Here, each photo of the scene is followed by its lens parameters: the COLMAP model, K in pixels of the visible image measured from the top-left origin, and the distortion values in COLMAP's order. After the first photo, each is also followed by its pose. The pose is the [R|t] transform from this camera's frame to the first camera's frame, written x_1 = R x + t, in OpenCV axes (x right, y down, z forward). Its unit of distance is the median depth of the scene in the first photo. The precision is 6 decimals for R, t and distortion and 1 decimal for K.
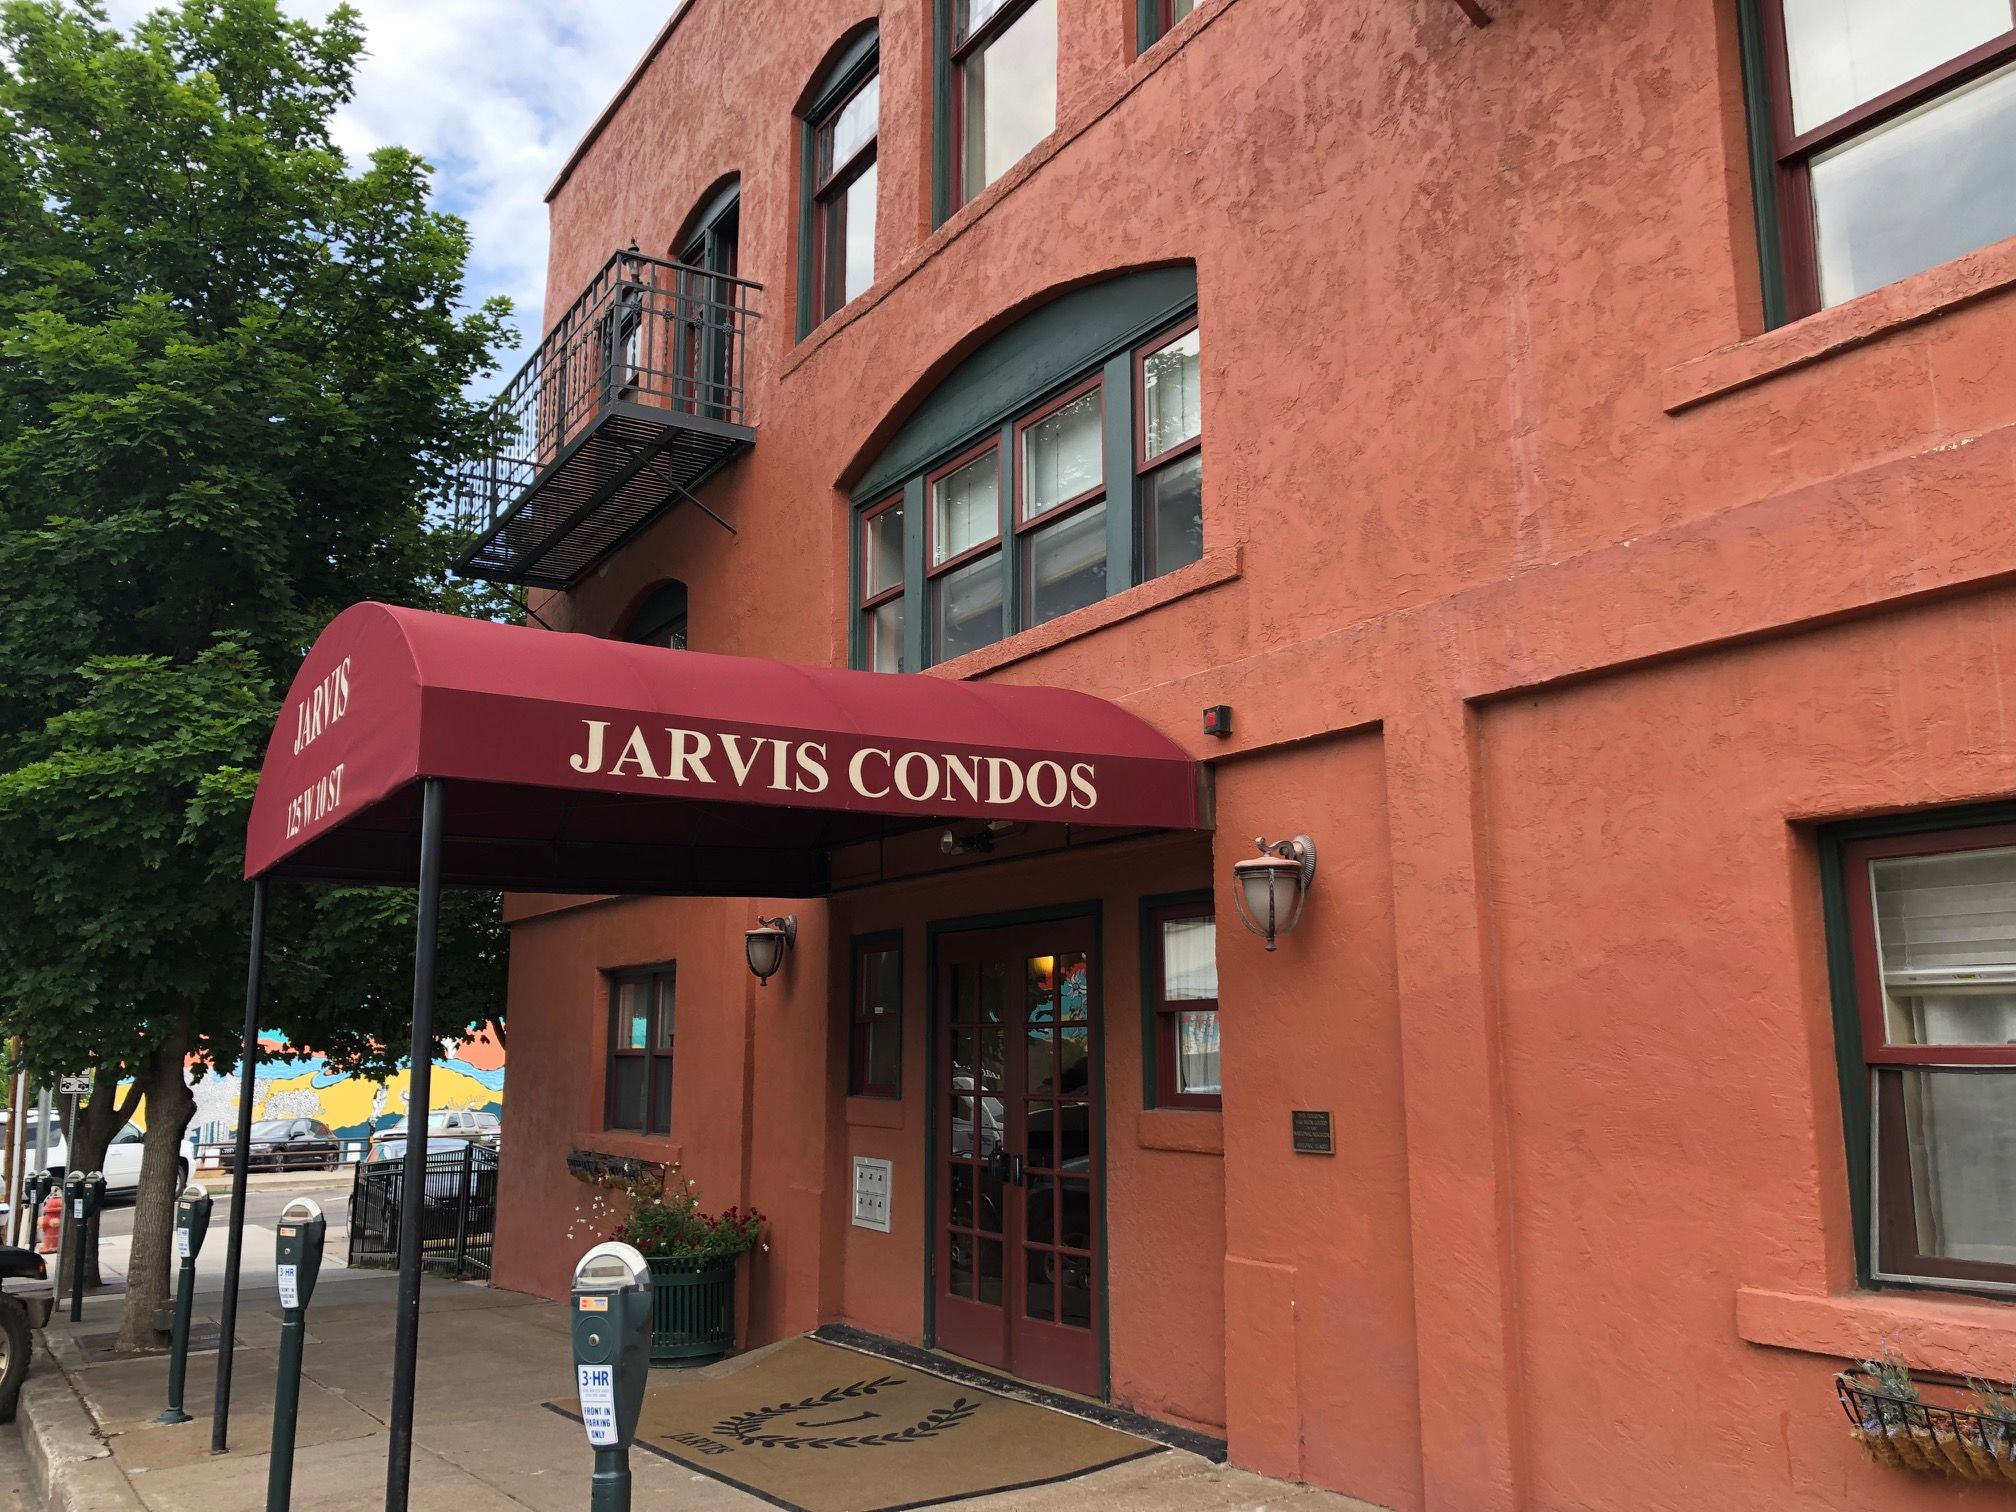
lens RADIAL K [[1656.6, 0, 992.5], [0, 1656.6, 763.6], [0, 0, 1]] dist [0.050839, -0.001379]
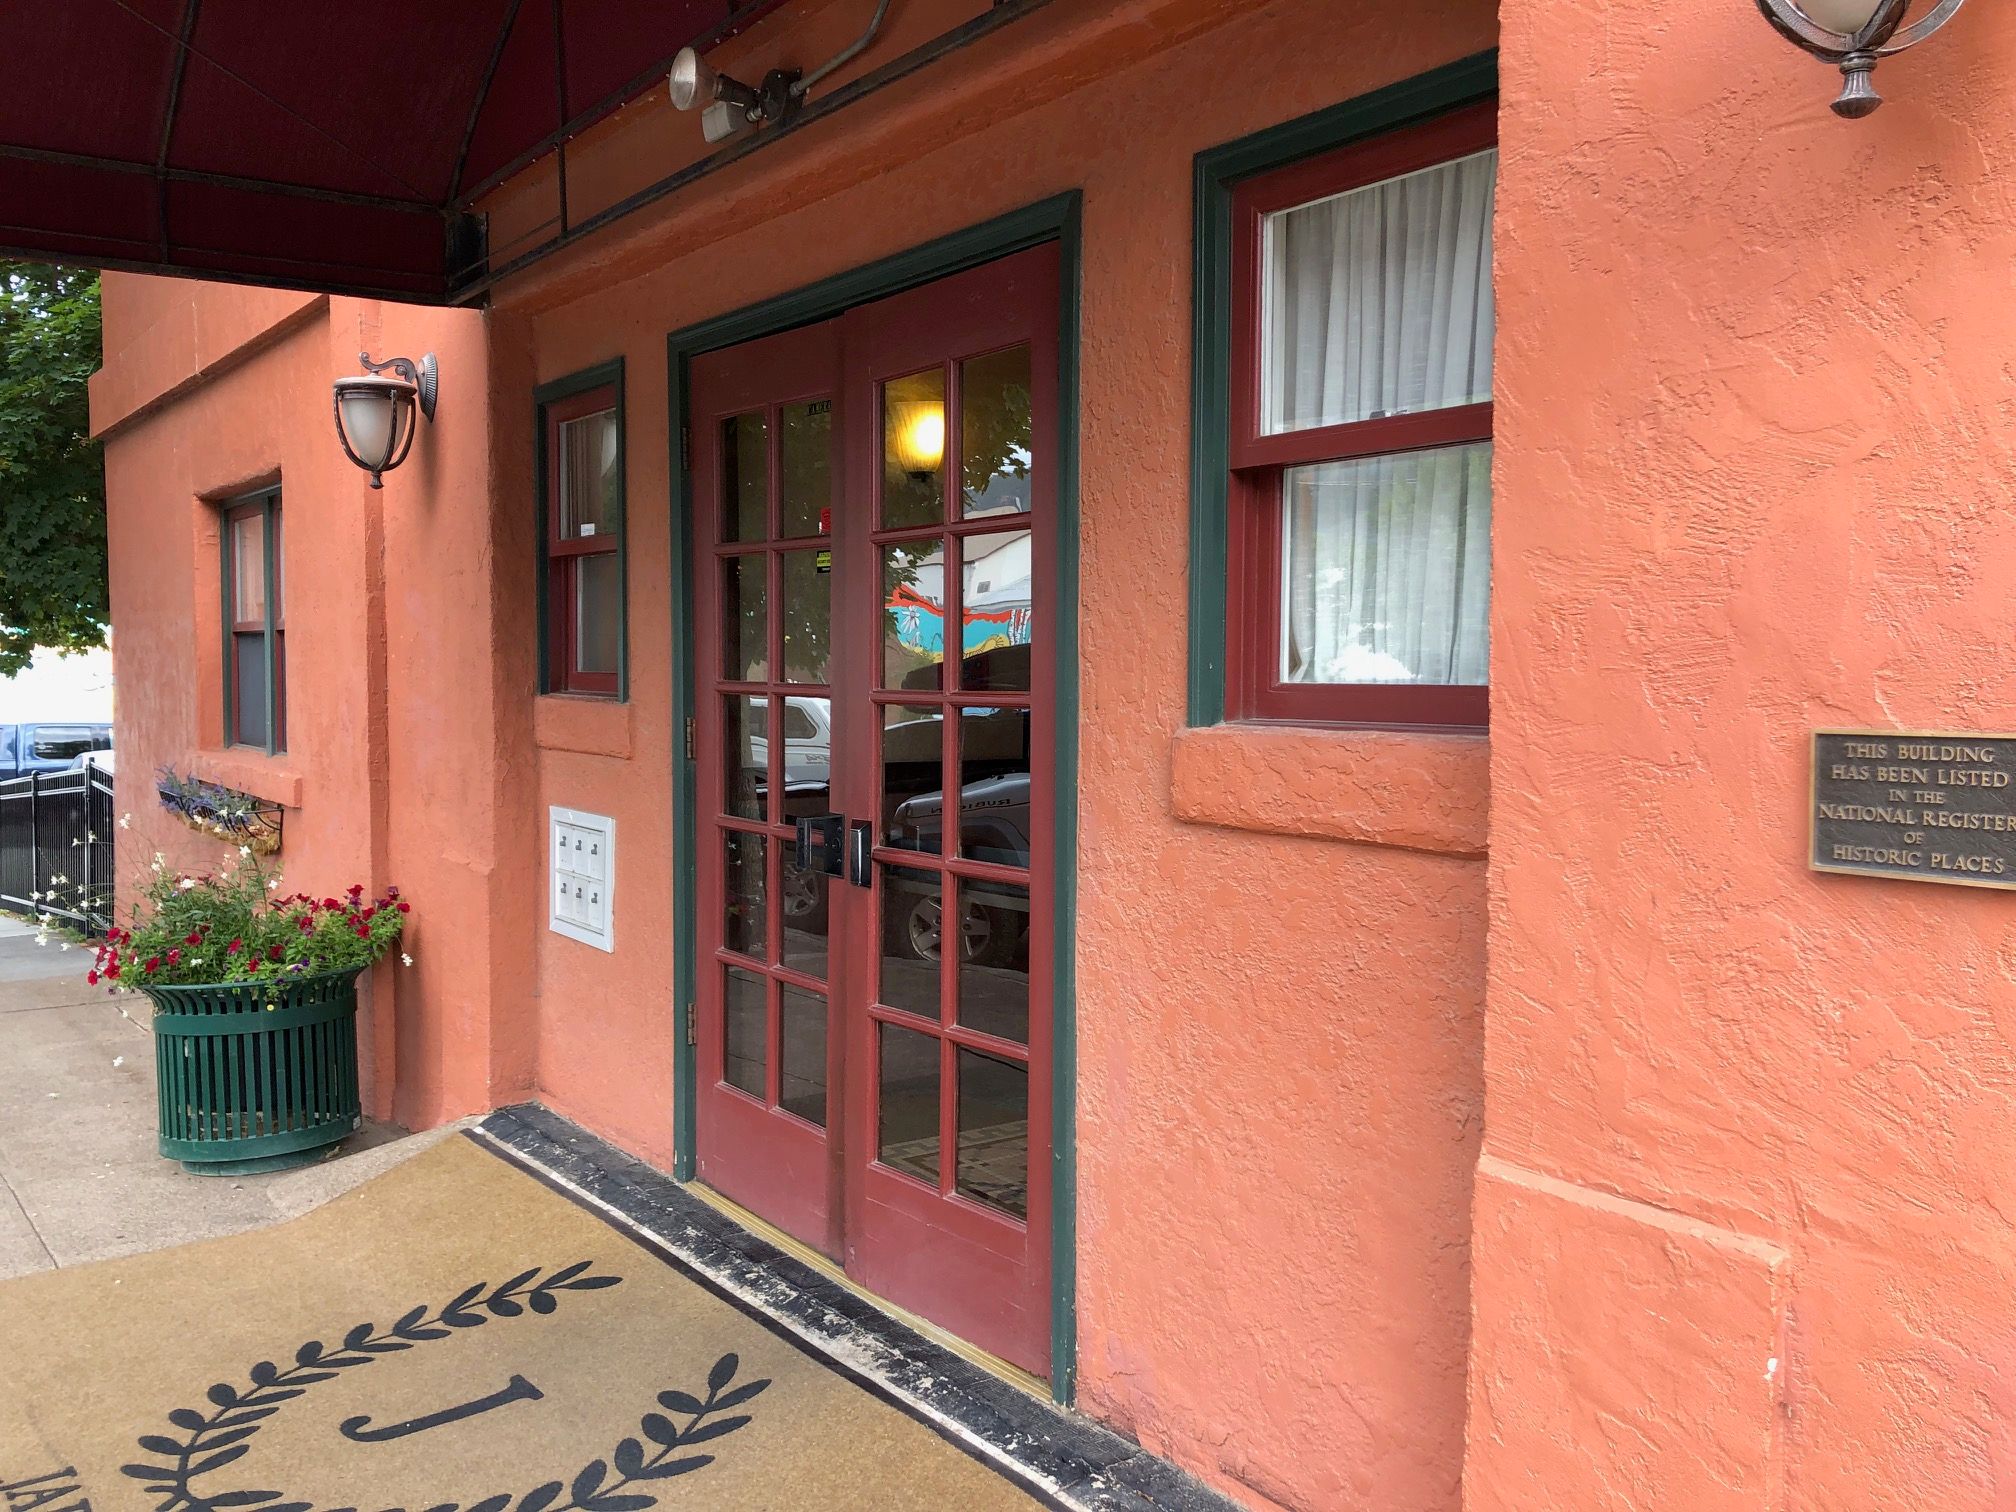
lens RADIAL K [[1656.6, 0, 1005.7], [0, 1656.6, 756.2], [0, 0, 1]] dist [0.050839, -0.001379]
pose [[0.995441, 0.000445, 0.095377, 0.010867], [-0.022118, 0.973808, 0.226295, 0.108396], [-0.092778, -0.227373, 0.969378, 0.528048]]
